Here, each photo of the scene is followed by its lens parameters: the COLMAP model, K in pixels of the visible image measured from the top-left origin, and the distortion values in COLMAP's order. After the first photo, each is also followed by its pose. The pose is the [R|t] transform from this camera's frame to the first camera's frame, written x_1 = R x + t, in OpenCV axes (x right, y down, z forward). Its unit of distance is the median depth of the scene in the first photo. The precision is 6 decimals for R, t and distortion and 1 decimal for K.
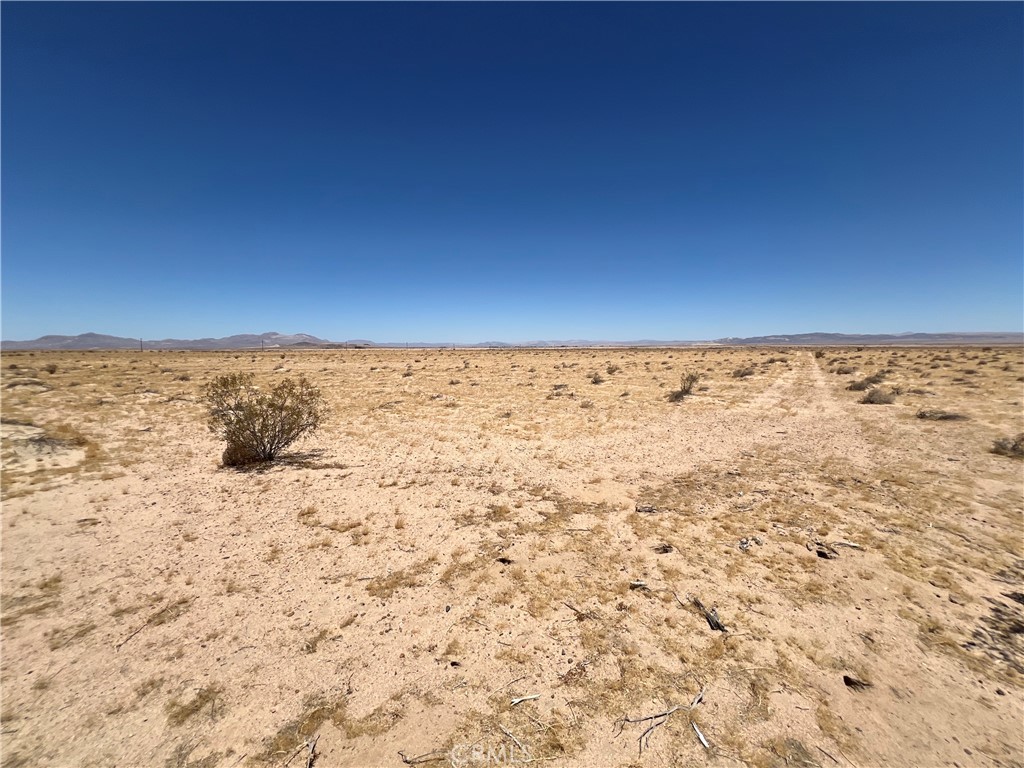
lens RADIAL K [[413.0, 0, 508.3], [0, 413.0, 385.4], [0, 0, 1]] dist [-0.005885, 0.001922]
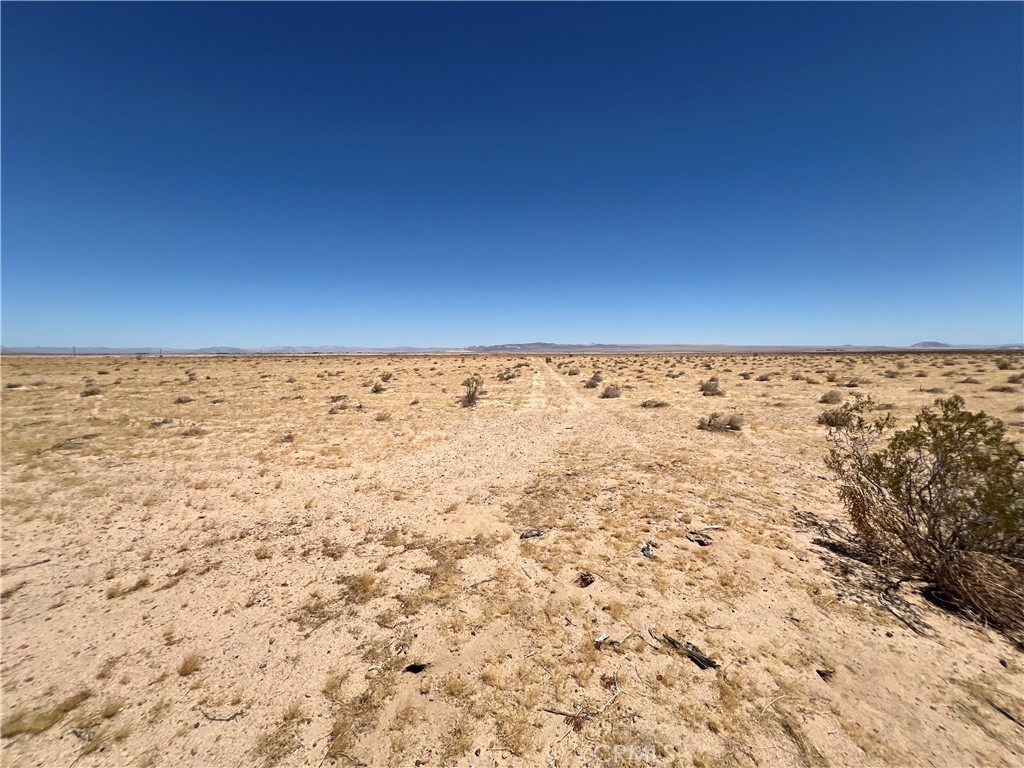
lens RADIAL K [[413.0, 0, 509.9], [0, 413.0, 380.4], [0, 0, 1]] dist [-0.005885, 0.001922]
pose [[0.839075, -0.033281, 0.542996, -0.145782], [0.048690, 0.998715, -0.014027, -0.015191], [-0.541832, 0.038208, 0.839618, 0.217754]]
